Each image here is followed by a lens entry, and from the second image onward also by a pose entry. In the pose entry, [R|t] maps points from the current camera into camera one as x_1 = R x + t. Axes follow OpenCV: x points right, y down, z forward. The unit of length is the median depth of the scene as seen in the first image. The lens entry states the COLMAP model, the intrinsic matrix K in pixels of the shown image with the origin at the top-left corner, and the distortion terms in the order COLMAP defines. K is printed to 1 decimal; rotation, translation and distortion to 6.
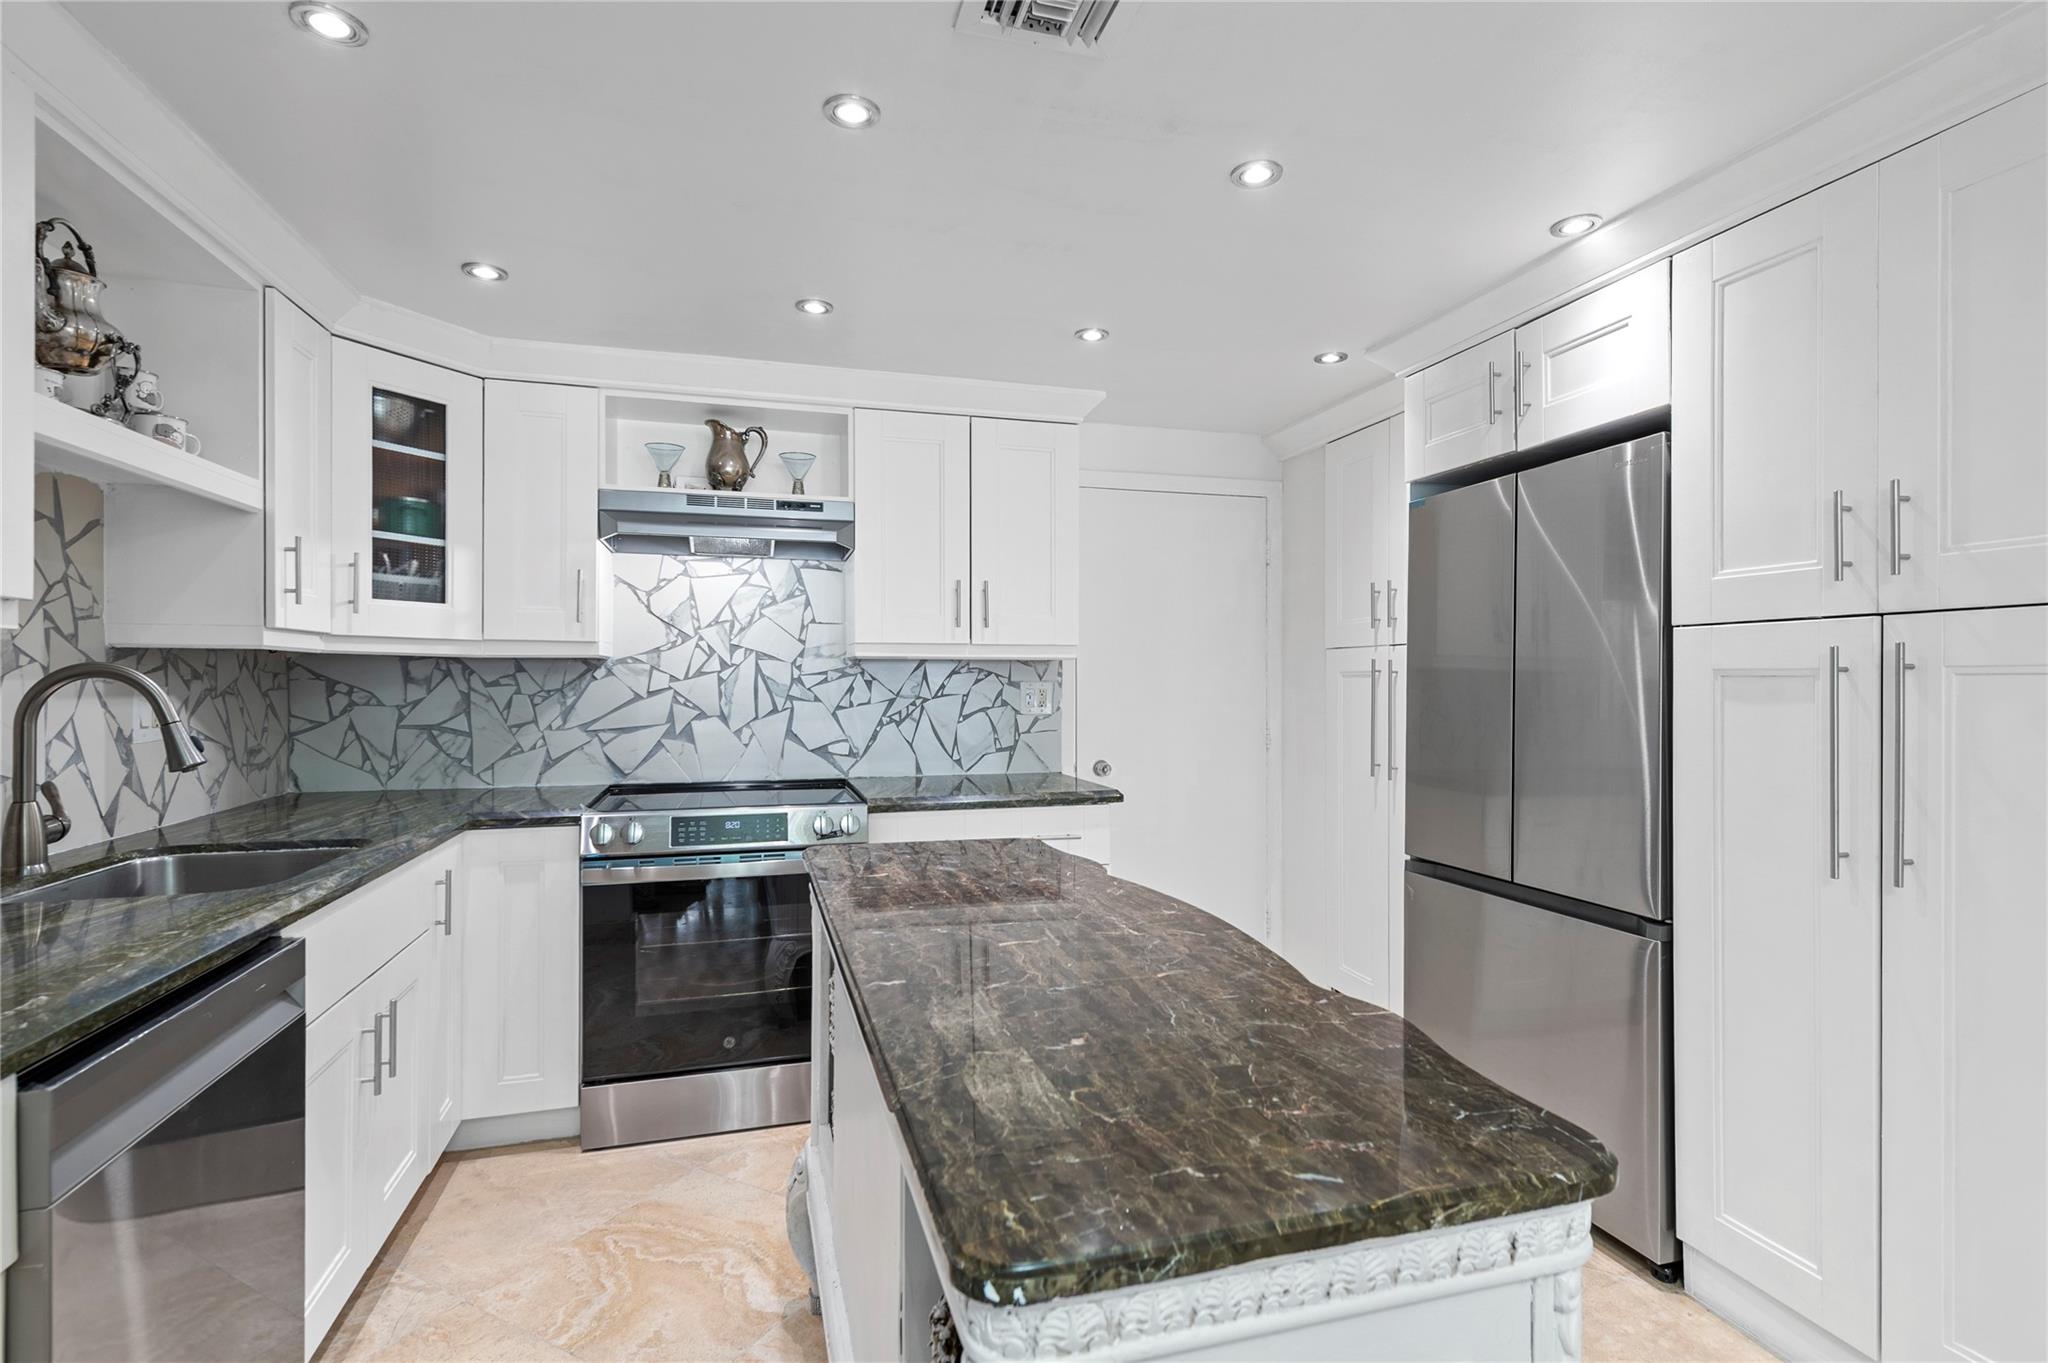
lens RADIAL K [[972.2, 0, 1031.2], [0, 972.2, 683.7], [0, 0, 1]] dist [0.017348, -0.006470]
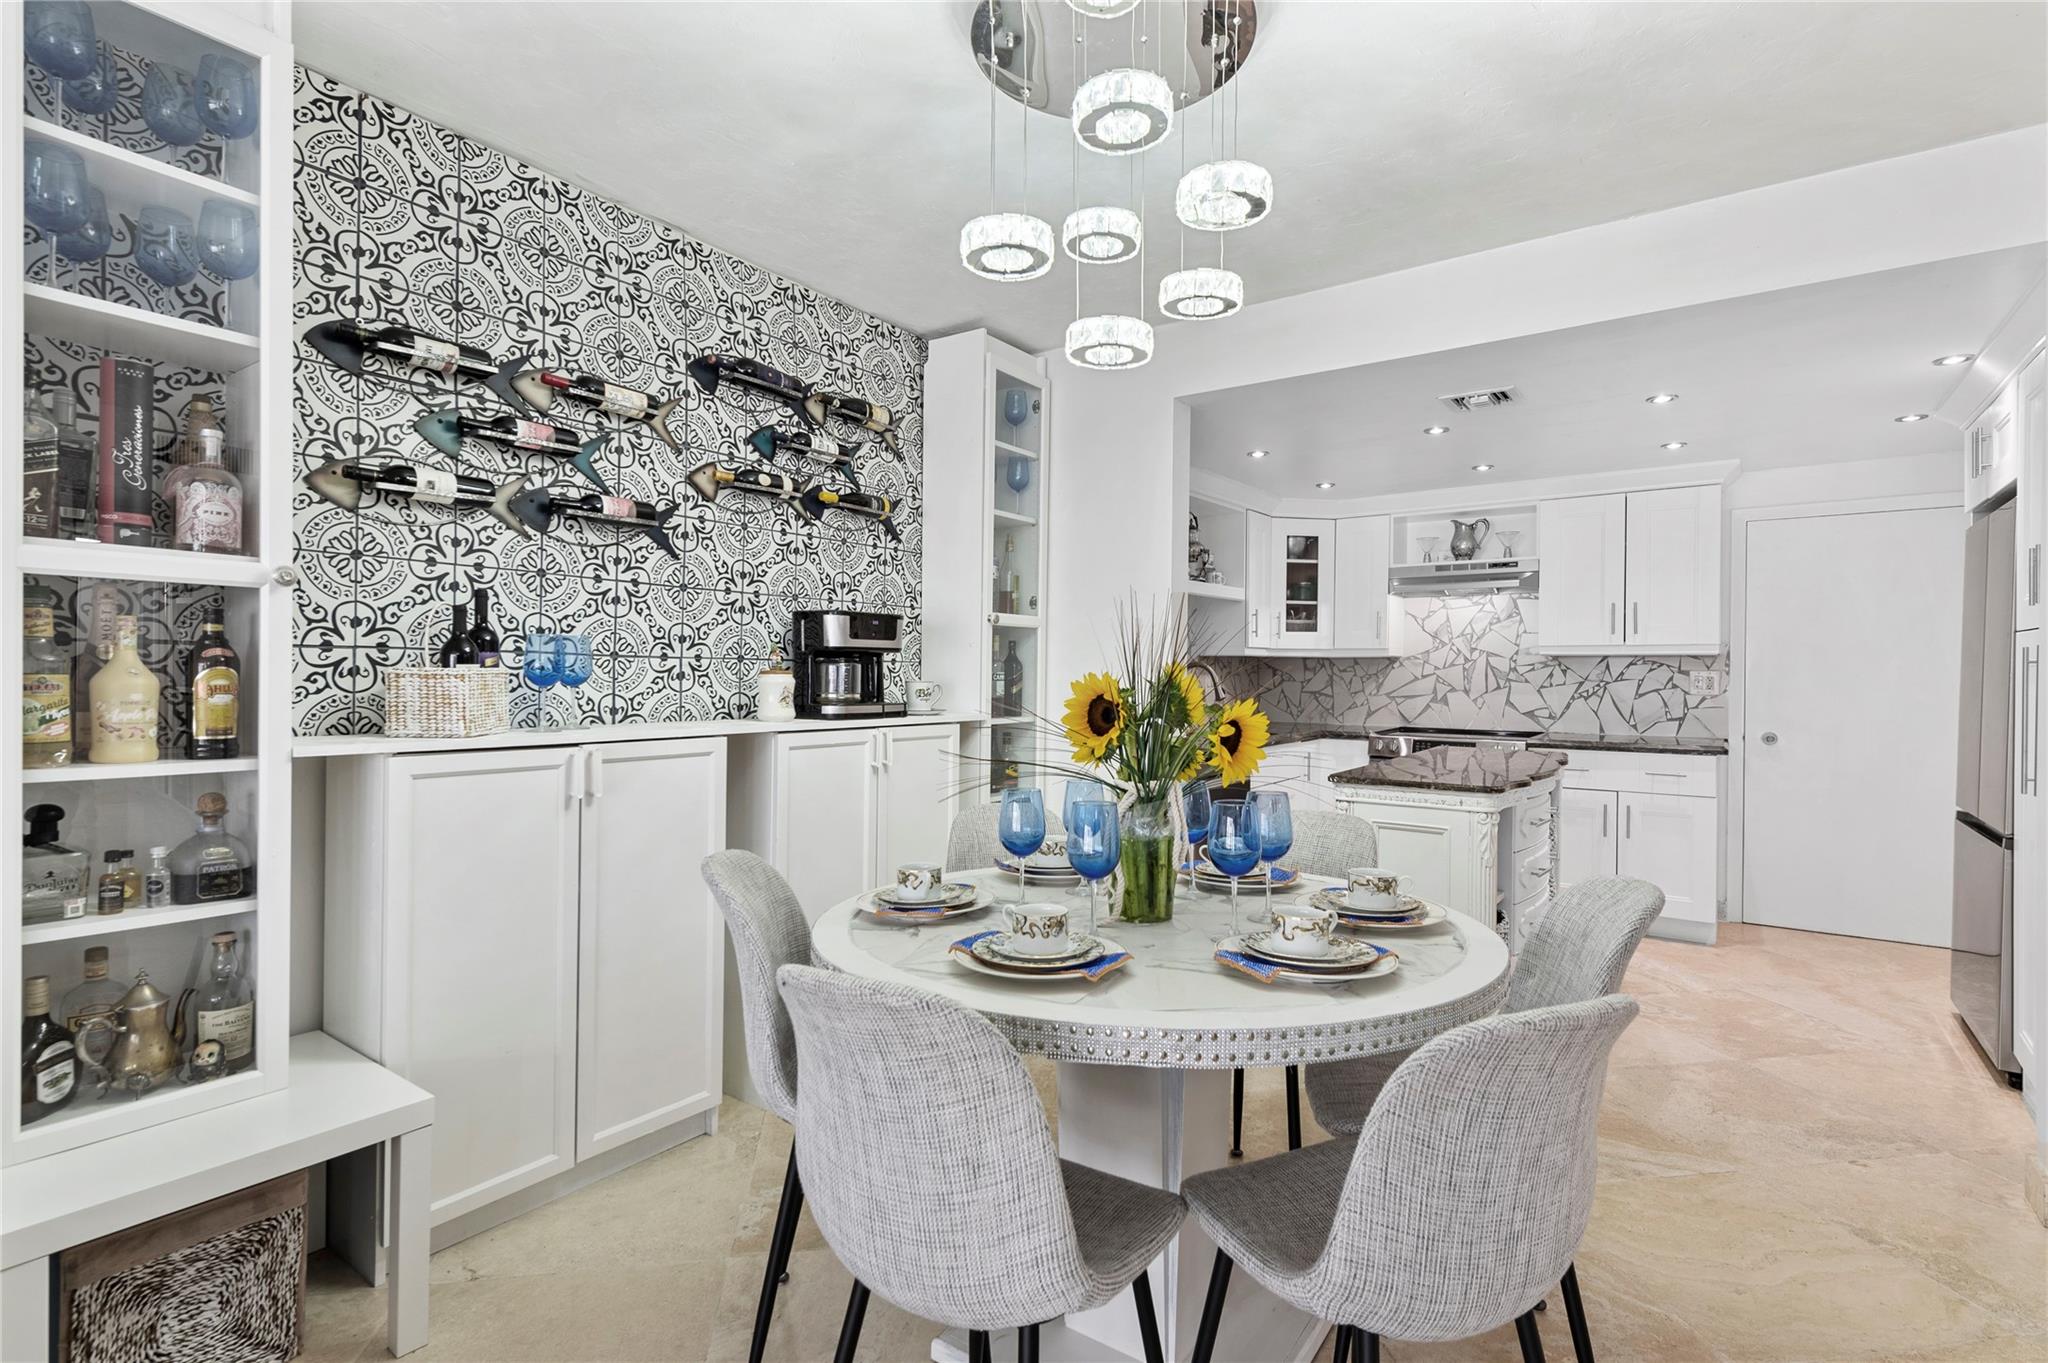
lens RADIAL K [[972.2, 0, 1031.2], [0, 972.2, 683.7], [0, 0, 1]] dist [0.017348, -0.006470]
pose [[0.614991, 0.013444, -0.788419, 0.591752], [-0.006084, 0.999906, 0.012305, 0.005763], [0.788511, -0.002771, 0.615015, -0.673952]]
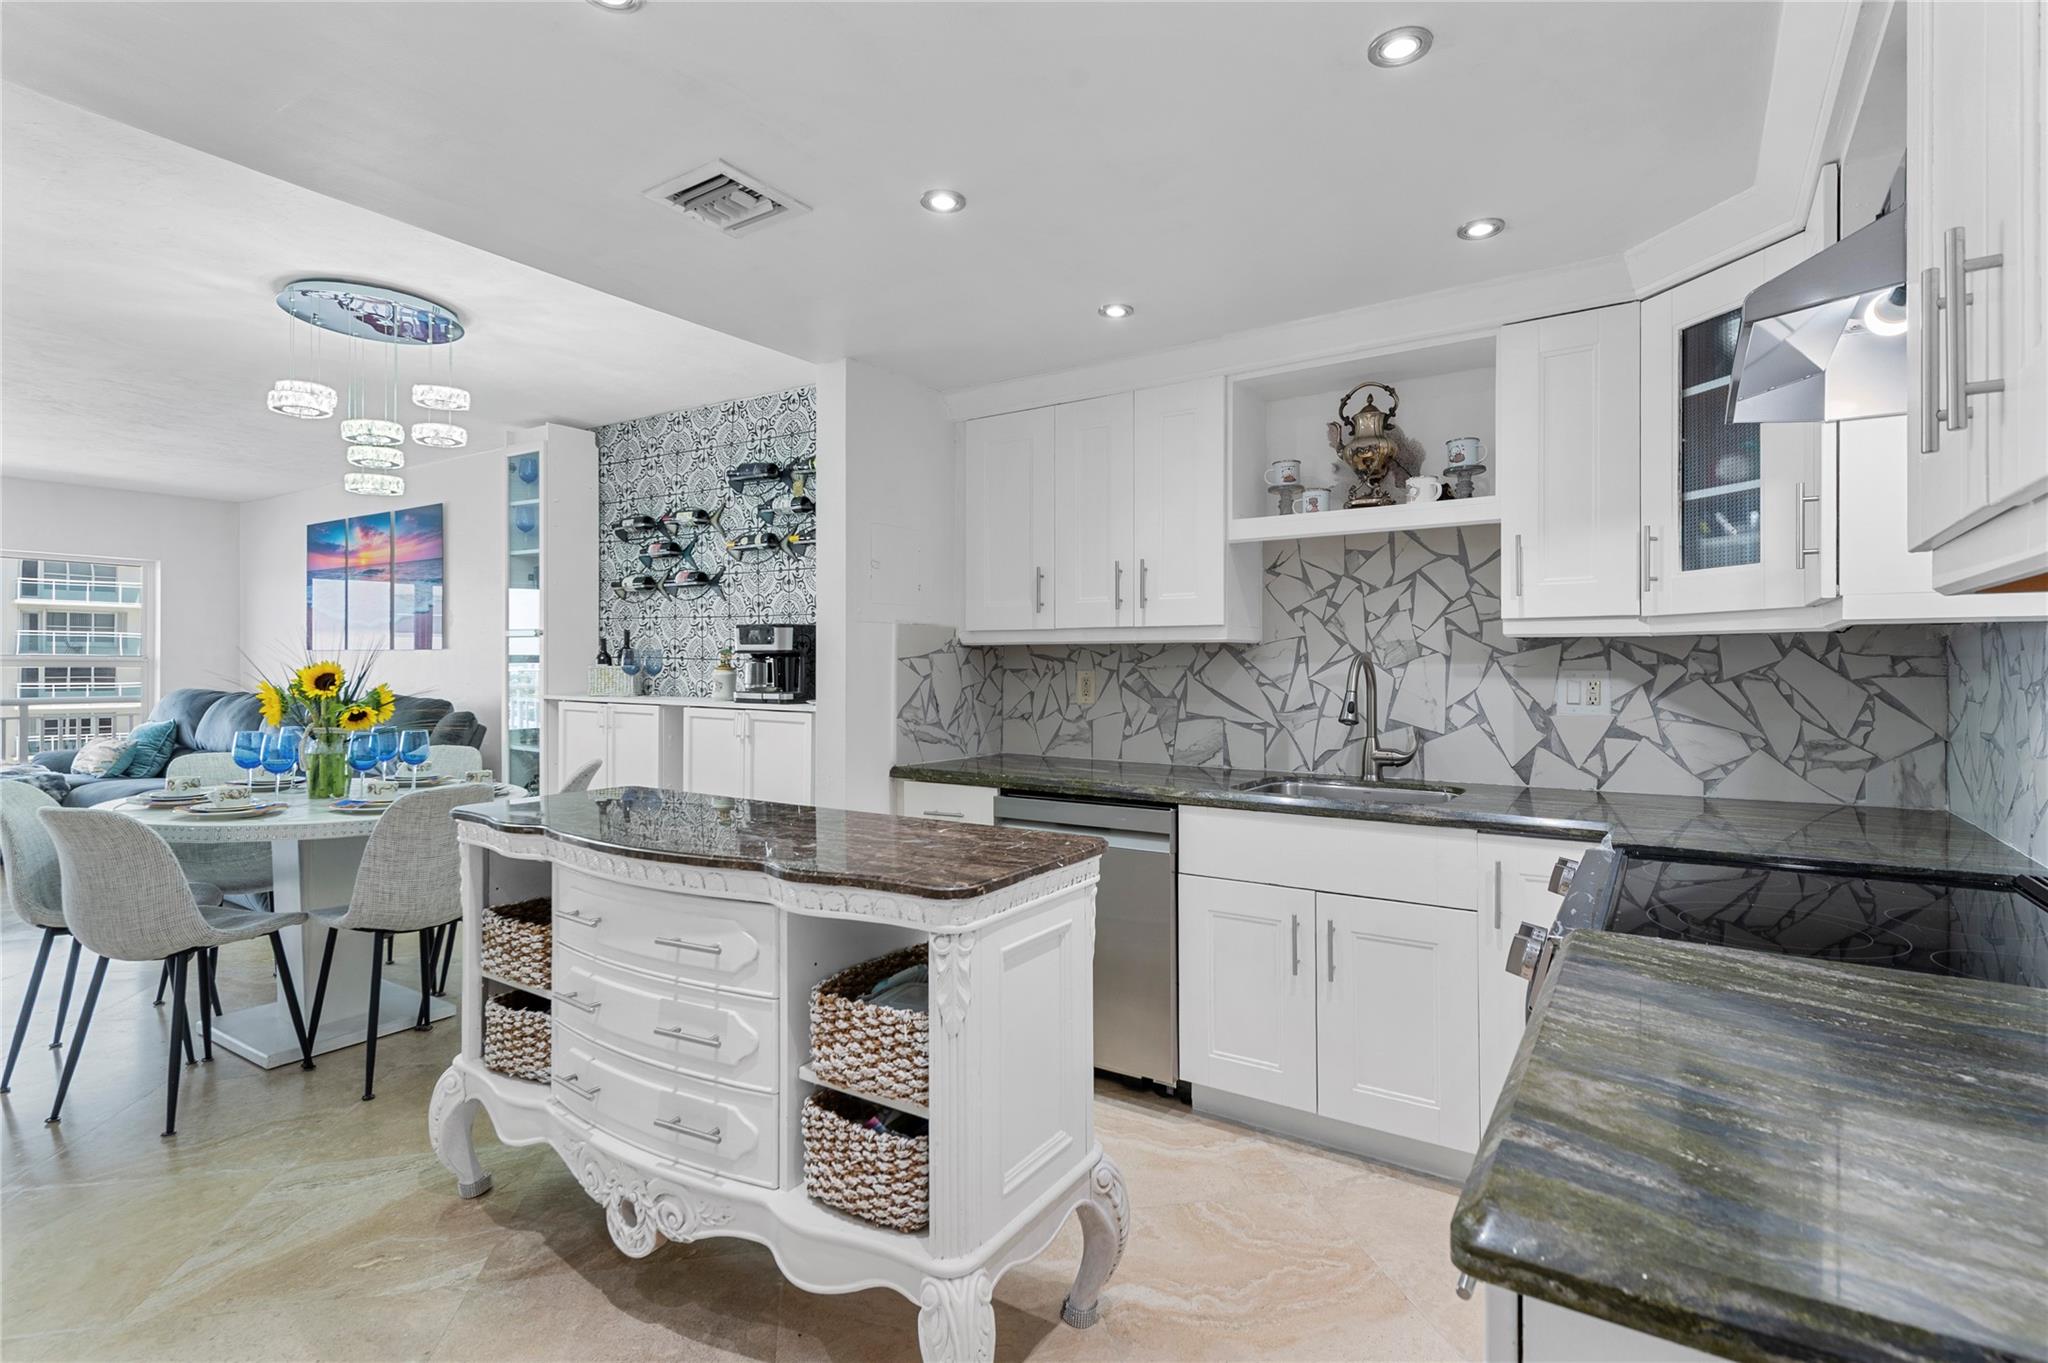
lens RADIAL K [[974.0, 0, 1030.9], [0, 974.0, 672.3], [0, 0, 1]] dist [0.013788, -0.004909]
pose [[-0.763673, 0.000301, -0.645603, 0.283894], [-0.005666, 0.999958, 0.007169, 0.000610], [0.645578, 0.009133, -0.763640, 1.086494]]
